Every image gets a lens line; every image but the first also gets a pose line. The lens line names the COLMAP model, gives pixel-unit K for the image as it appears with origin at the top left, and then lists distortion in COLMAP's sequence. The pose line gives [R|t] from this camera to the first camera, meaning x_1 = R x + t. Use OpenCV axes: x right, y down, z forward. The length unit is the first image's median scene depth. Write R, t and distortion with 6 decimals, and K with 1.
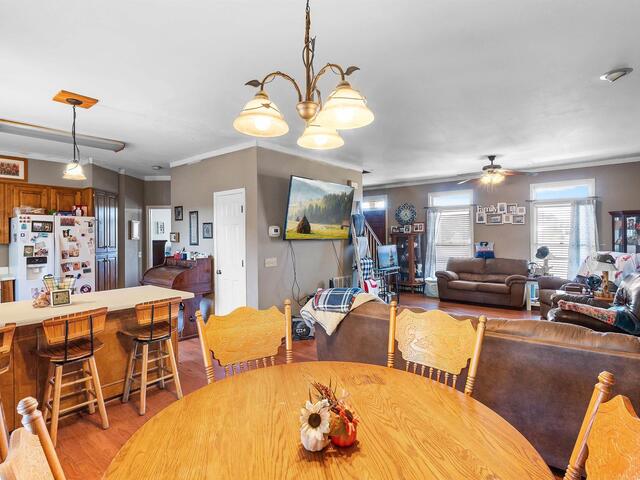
lens RADIAL K [[340.1, 0, 313.0], [0, 340.1, 235.7], [0, 0, 1]] dist [-0.001898, -0.000425]
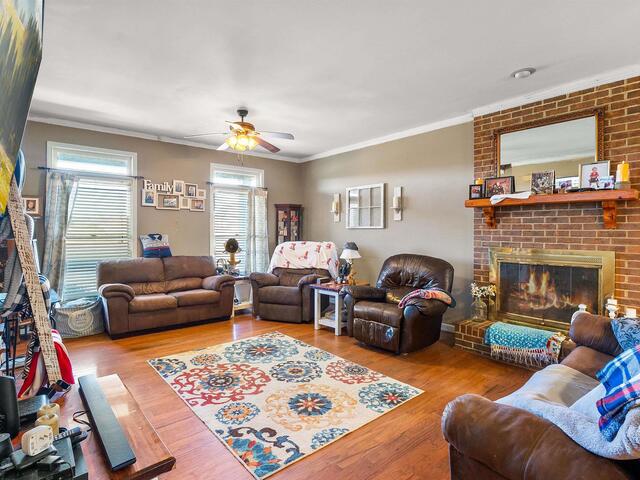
lens RADIAL K [[340.1, 0, 318.0], [0, 340.1, 235.9], [0, 0, 1]] dist [-0.001898, -0.000425]
pose [[0.164911, -0.000755, 0.986308, -0.124092], [-0.001001, 0.999999, 0.000933, 0.022623], [-0.986308, -0.001141, 0.164910, 0.598952]]
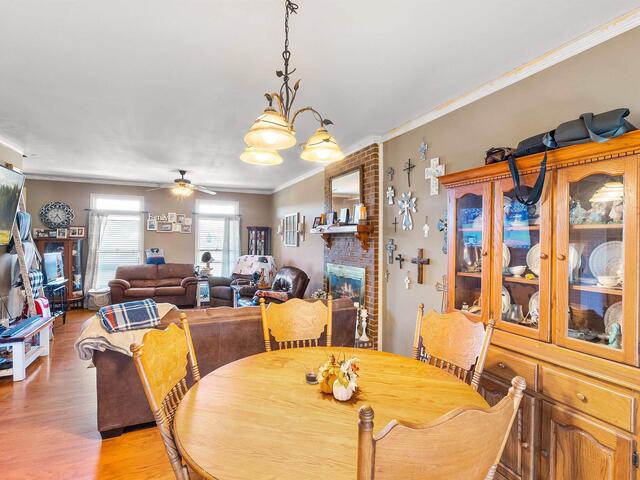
lens RADIAL K [[340.1, 0, 322.9], [0, 340.1, 240.6], [0, 0, 1]] dist [-0.001898, -0.000425]
pose [[0.446502, 0.016307, 0.894634, -0.211917], [-0.011381, 0.999857, -0.012545, 0.000942], [-0.894710, -0.004580, 0.446624, 0.077917]]
